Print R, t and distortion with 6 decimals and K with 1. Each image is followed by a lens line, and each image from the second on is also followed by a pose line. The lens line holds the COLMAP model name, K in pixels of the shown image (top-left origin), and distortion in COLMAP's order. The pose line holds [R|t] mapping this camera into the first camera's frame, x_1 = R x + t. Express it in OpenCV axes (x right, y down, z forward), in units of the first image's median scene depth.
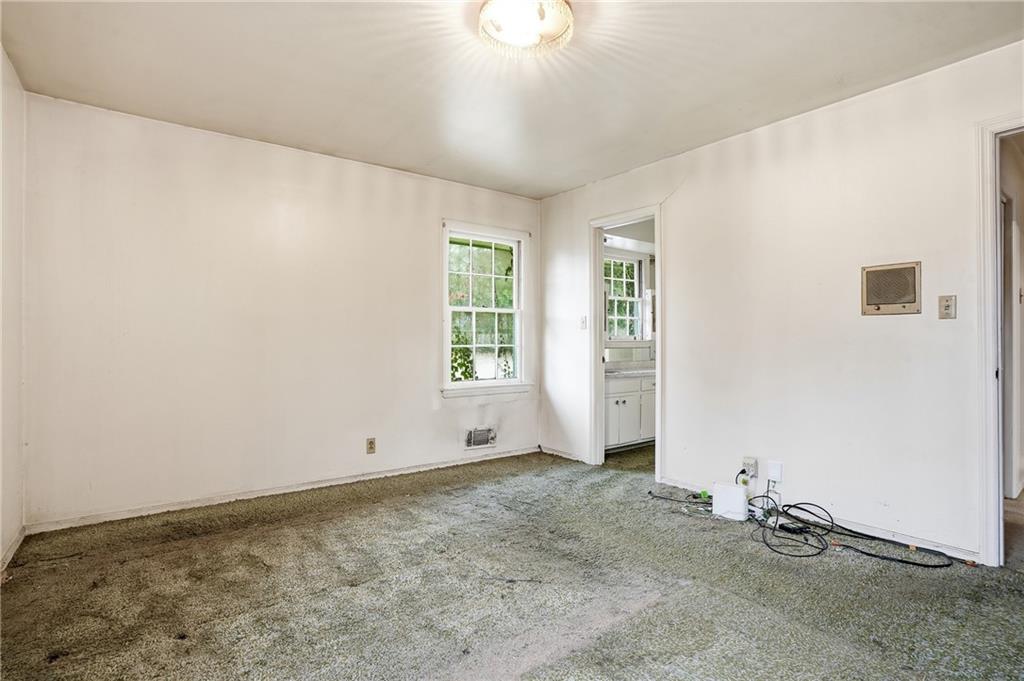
lens RADIAL K [[512.8, 0, 512.0], [0, 512.8, 340.5], [0, 0, 1]] dist [-0.023813, 0.001505]
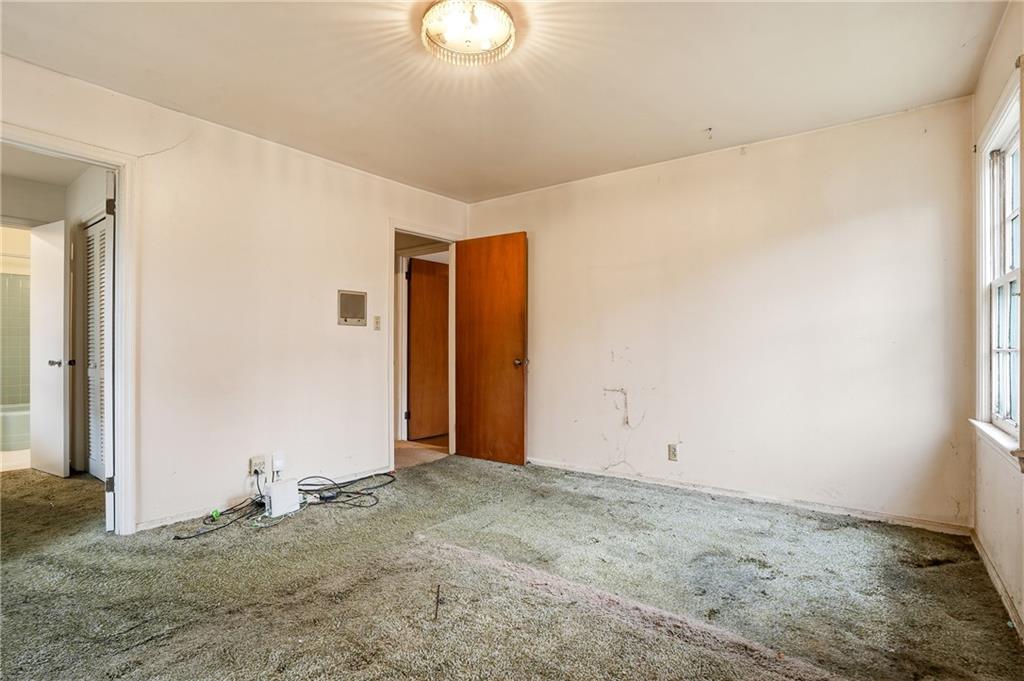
lens RADIAL K [[512.8, 0, 512.0], [0, 512.8, 340.5], [0, 0, 1]] dist [-0.023813, 0.001505]
pose [[-0.272708, 0.006203, 0.962077, -0.593118], [-0.013103, 0.999863, -0.010161, 0.000985], [-0.962008, -0.015377, -0.272589, 0.716550]]
